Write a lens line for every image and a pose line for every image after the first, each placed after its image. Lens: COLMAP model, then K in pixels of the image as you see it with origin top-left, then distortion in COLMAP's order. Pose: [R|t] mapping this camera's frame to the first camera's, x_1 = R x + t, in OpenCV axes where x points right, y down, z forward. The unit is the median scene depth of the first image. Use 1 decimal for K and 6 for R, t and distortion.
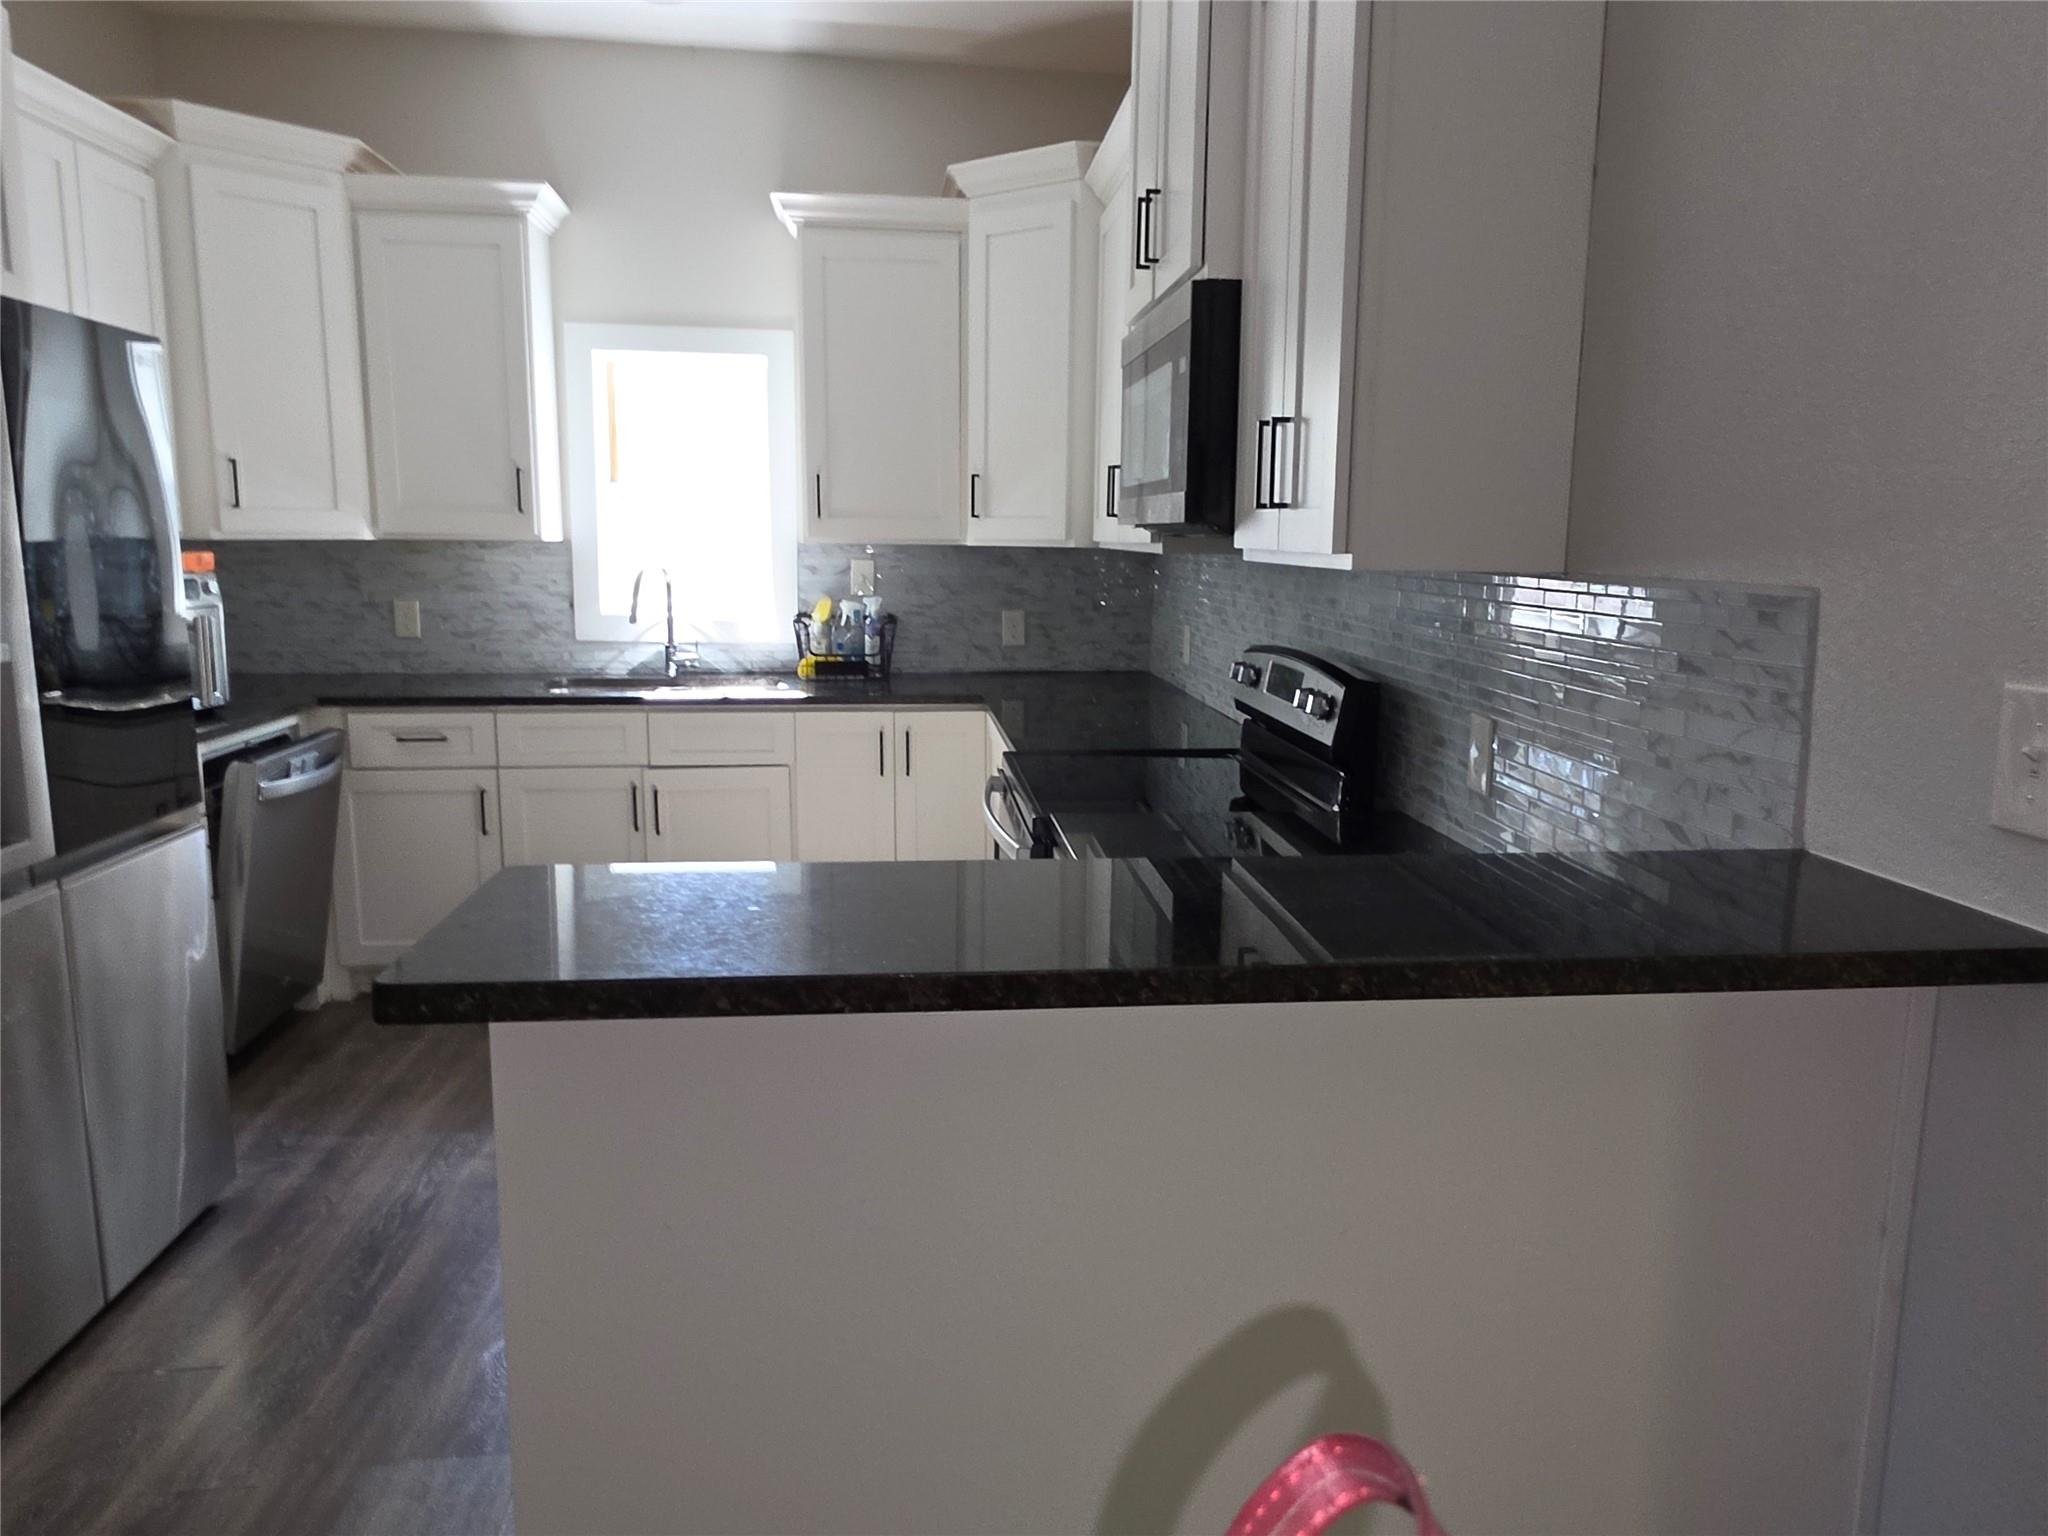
lens RADIAL K [[1393.9, 0, 1024.0], [0, 1393.9, 768.0], [0, 0, 1]] dist [0.021654, 0.001489]
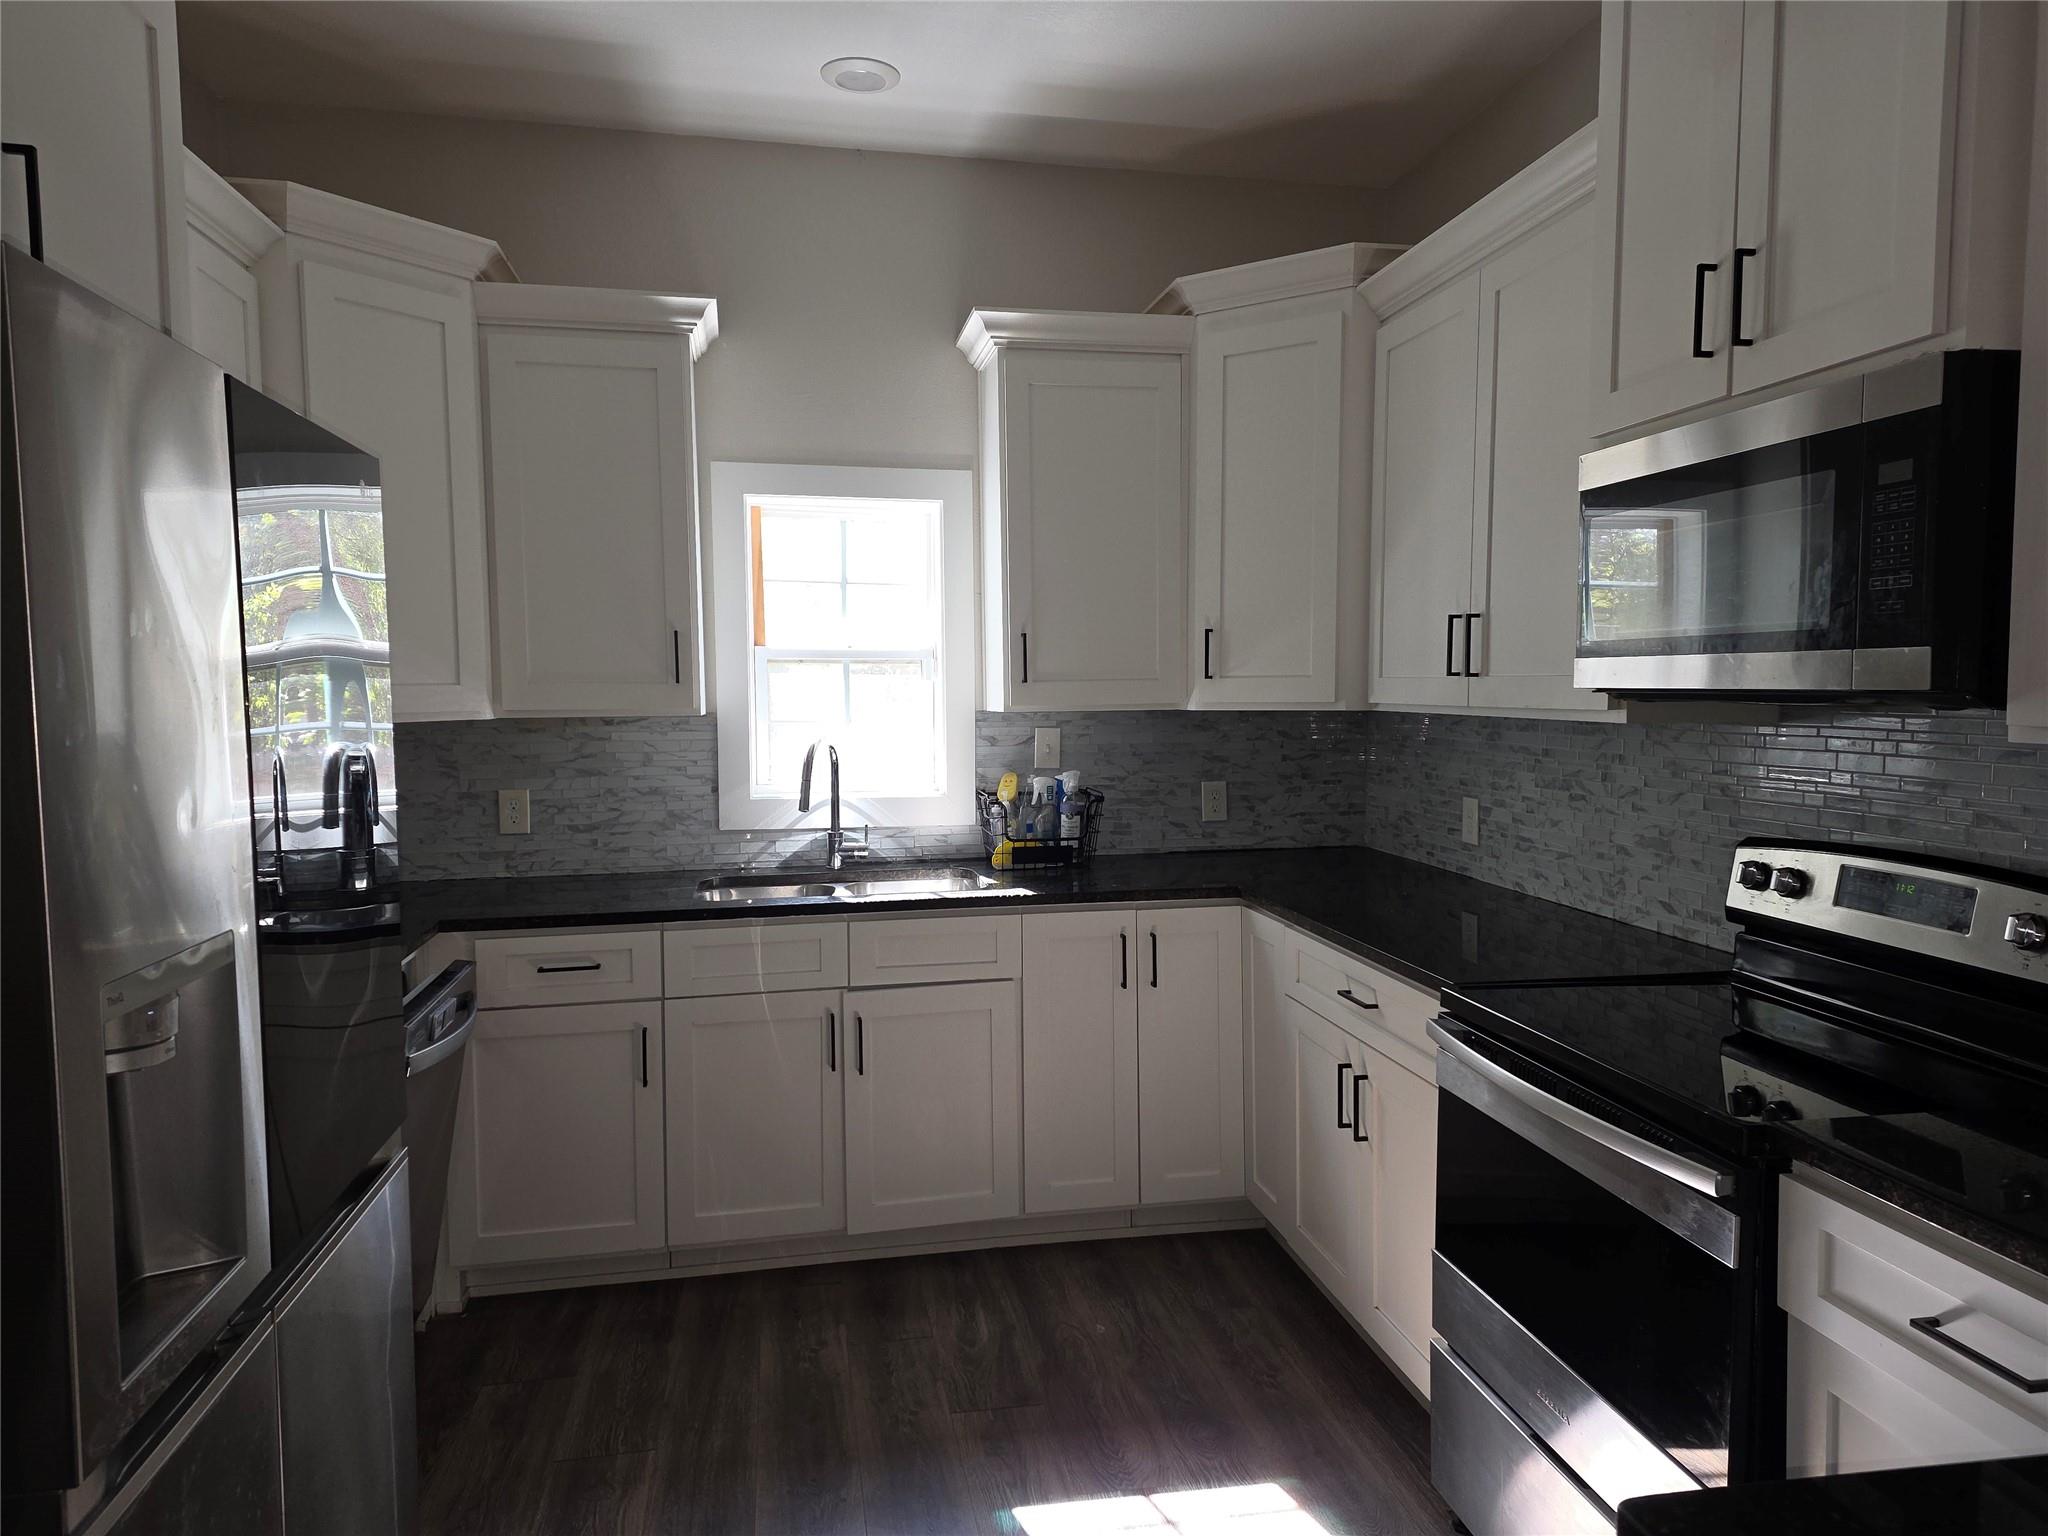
lens RADIAL K [[1363.2, 0, 1024.0], [0, 1363.2, 768.0], [0, 0, 1]] dist [0.140952, -0.090960]
pose [[0.997675, -0.023724, 0.063890, -0.193776], [0.030158, 0.994358, -0.101703, -0.040179], [-0.061117, 0.103393, 0.992761, 0.167968]]
